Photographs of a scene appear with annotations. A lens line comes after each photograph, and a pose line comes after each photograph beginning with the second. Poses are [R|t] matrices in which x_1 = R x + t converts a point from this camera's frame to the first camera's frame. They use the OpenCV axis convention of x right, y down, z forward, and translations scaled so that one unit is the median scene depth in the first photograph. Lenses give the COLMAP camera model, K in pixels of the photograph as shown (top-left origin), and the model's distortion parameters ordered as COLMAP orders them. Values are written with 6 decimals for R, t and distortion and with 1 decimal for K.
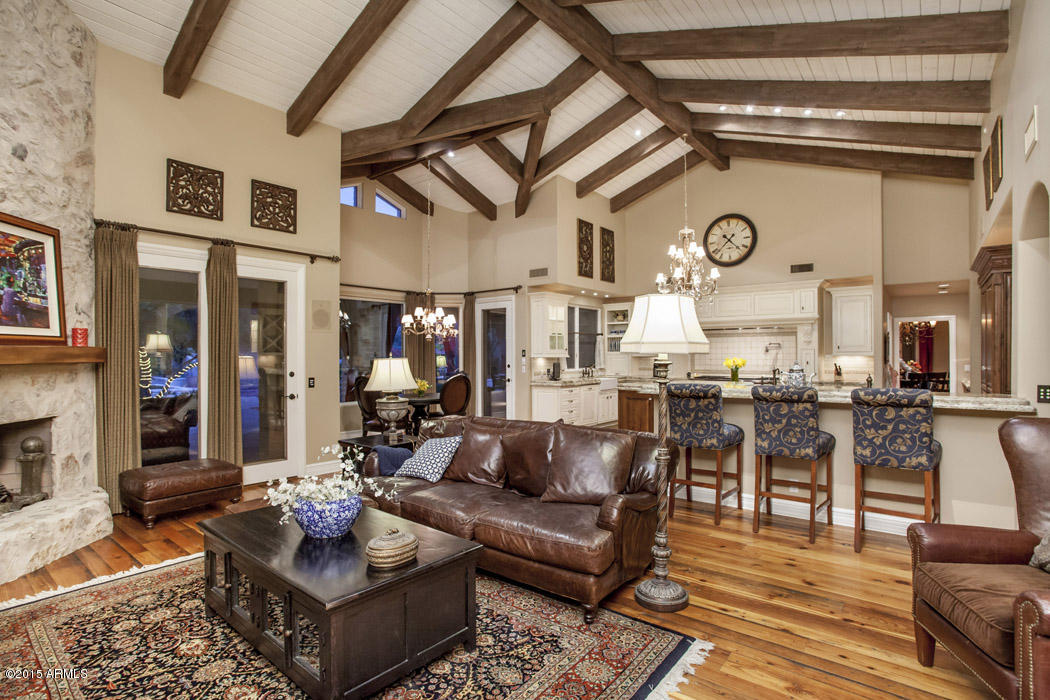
lens RADIAL K [[511.2, 0, 514.2], [0, 511.2, 349.2], [0, 0, 1]] dist [-0.017438, 0.003015]
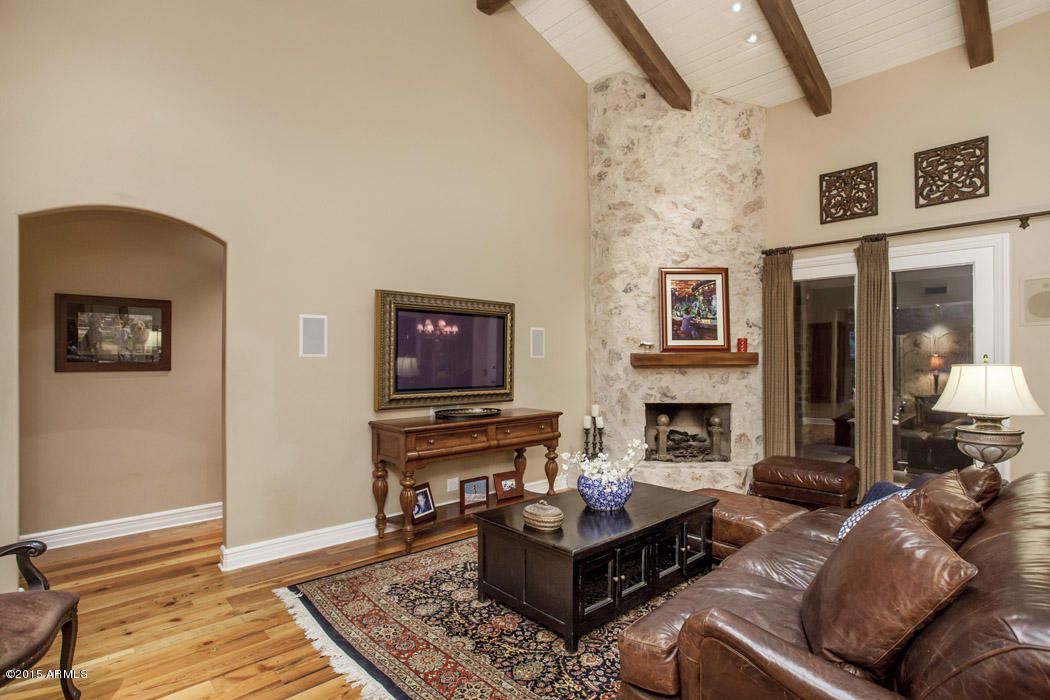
lens RADIAL K [[511.2, 0, 525.6], [0, 511.2, 356.1], [0, 0, 1]] dist [-0.017438, 0.003015]
pose [[-0.100702, -0.003561, -0.994910, 0.435009], [0.009469, 0.999945, -0.004538, 0.004429], [0.994872, -0.009878, -0.100663, 0.475301]]
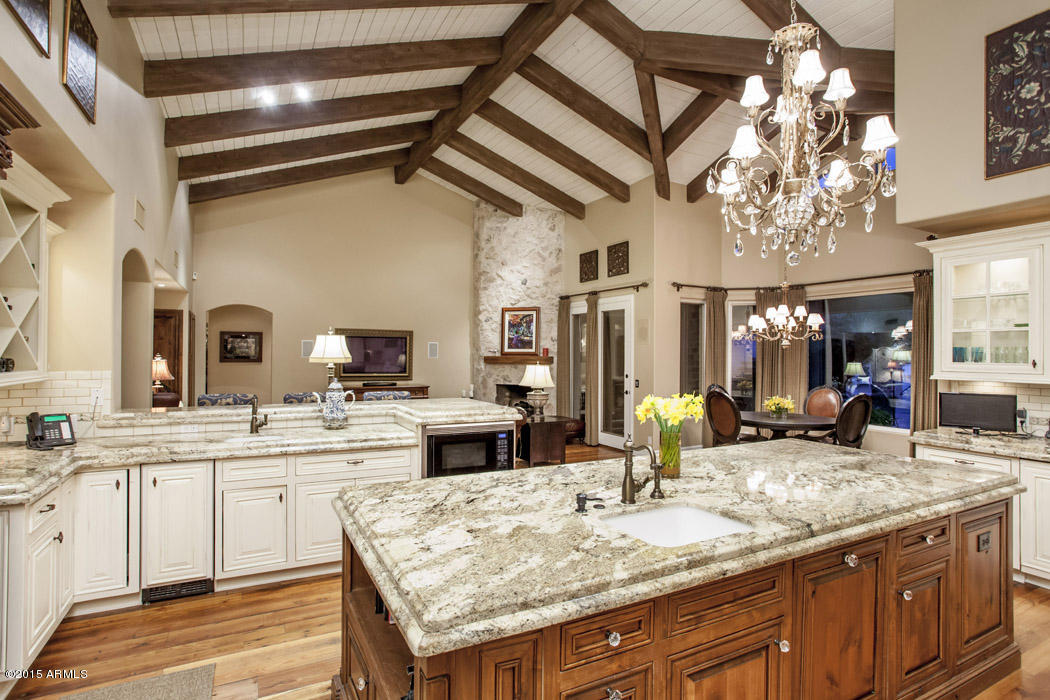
lens RADIAL K [[511.2, 0, 512.6], [0, 511.2, 350.2], [0, 0, 1]] dist [-0.017438, 0.003015]
pose [[-0.377582, -0.005386, -0.925960, 1.118567], [0.001102, 0.999980, -0.006266, -0.014368], [0.925975, -0.003386, -0.377569, 1.448992]]
